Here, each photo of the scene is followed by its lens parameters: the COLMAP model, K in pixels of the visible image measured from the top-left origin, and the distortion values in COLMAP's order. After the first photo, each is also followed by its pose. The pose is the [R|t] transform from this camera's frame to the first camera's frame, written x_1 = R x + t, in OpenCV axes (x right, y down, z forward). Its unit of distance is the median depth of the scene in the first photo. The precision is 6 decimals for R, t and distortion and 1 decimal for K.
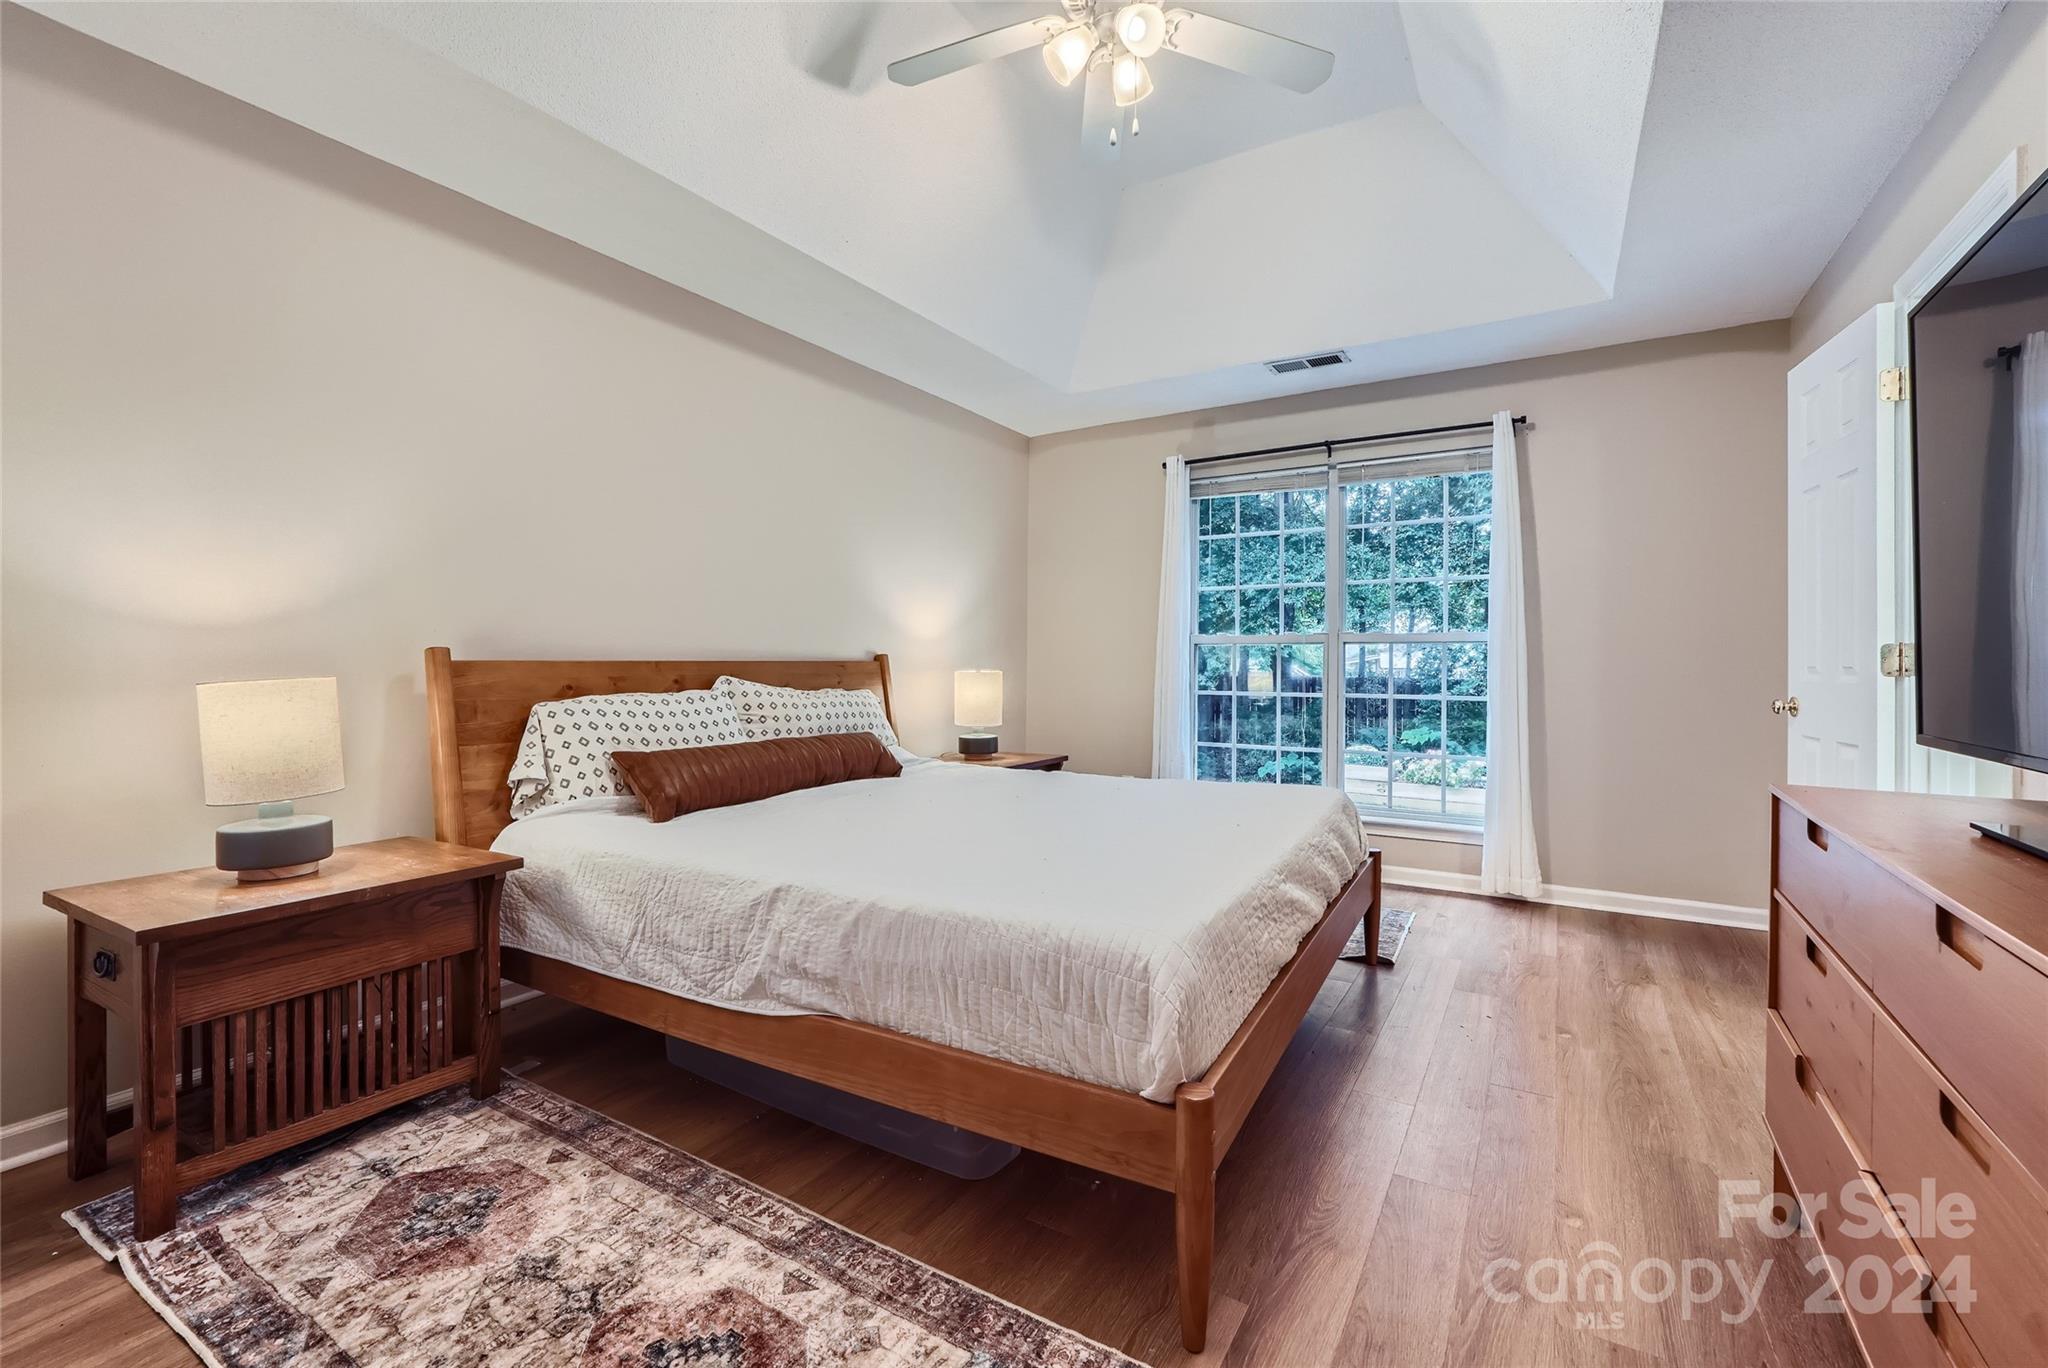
lens RADIAL K [[855.0, 0, 1024.8], [0, 855.0, 664.6], [0, 0, 1]] dist [-0.011851, 0.000077]
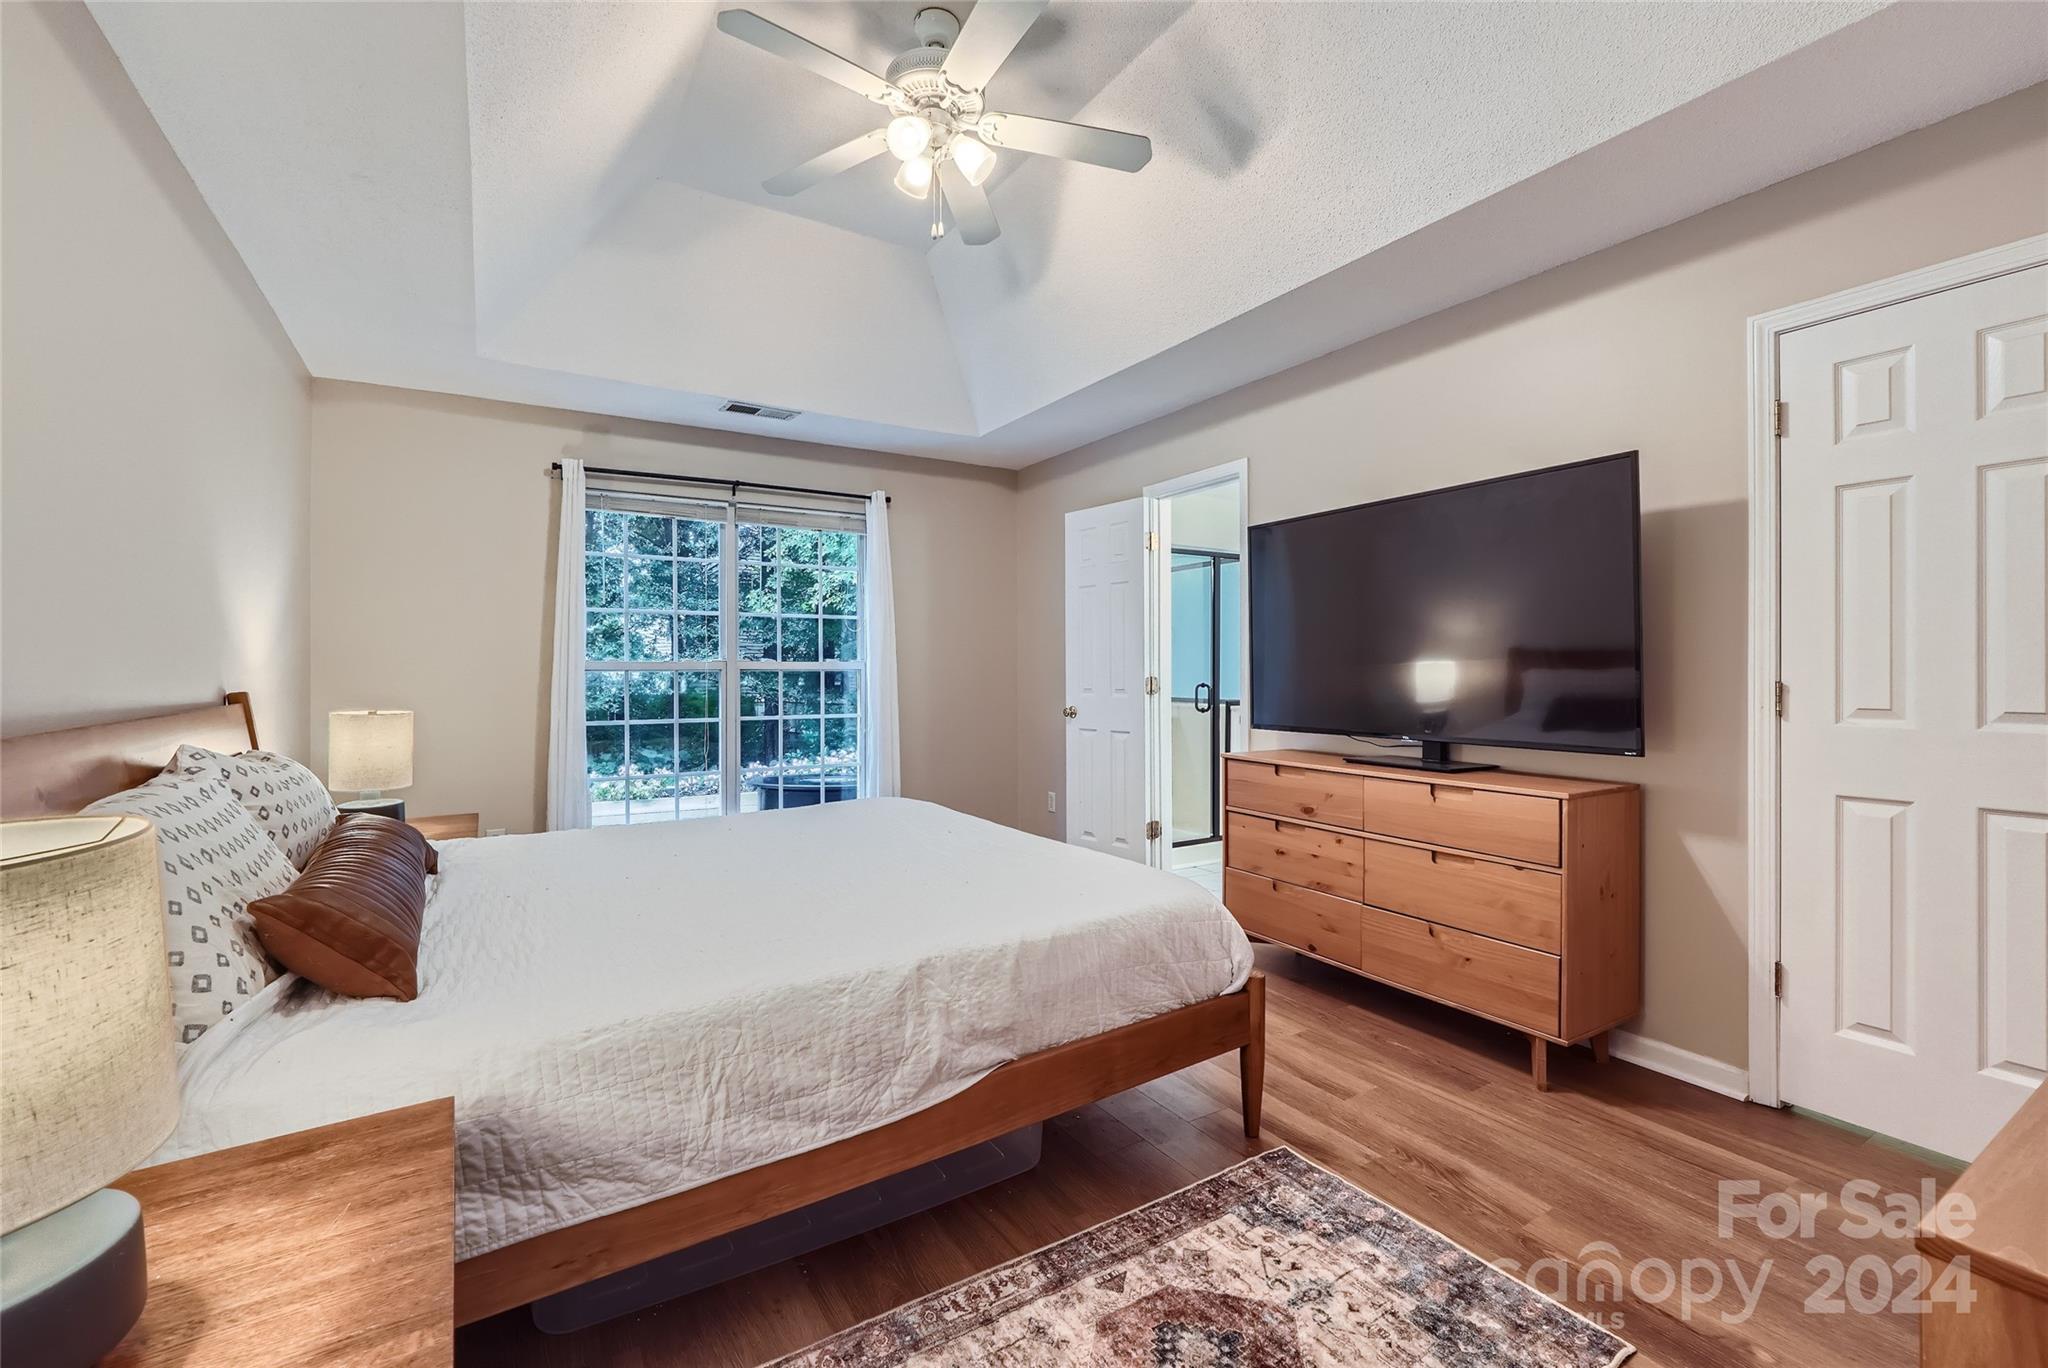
lens RADIAL K [[855.0, 0, 1020.8], [0, 855.0, 669.5], [0, 0, 1]] dist [-0.011851, 0.000077]
pose [[0.457029, -0.002898, 0.889447, -1.020364], [0.007600, 0.999971, -0.000646, -0.053876], [-0.889419, 0.007055, 0.457038, 0.466125]]
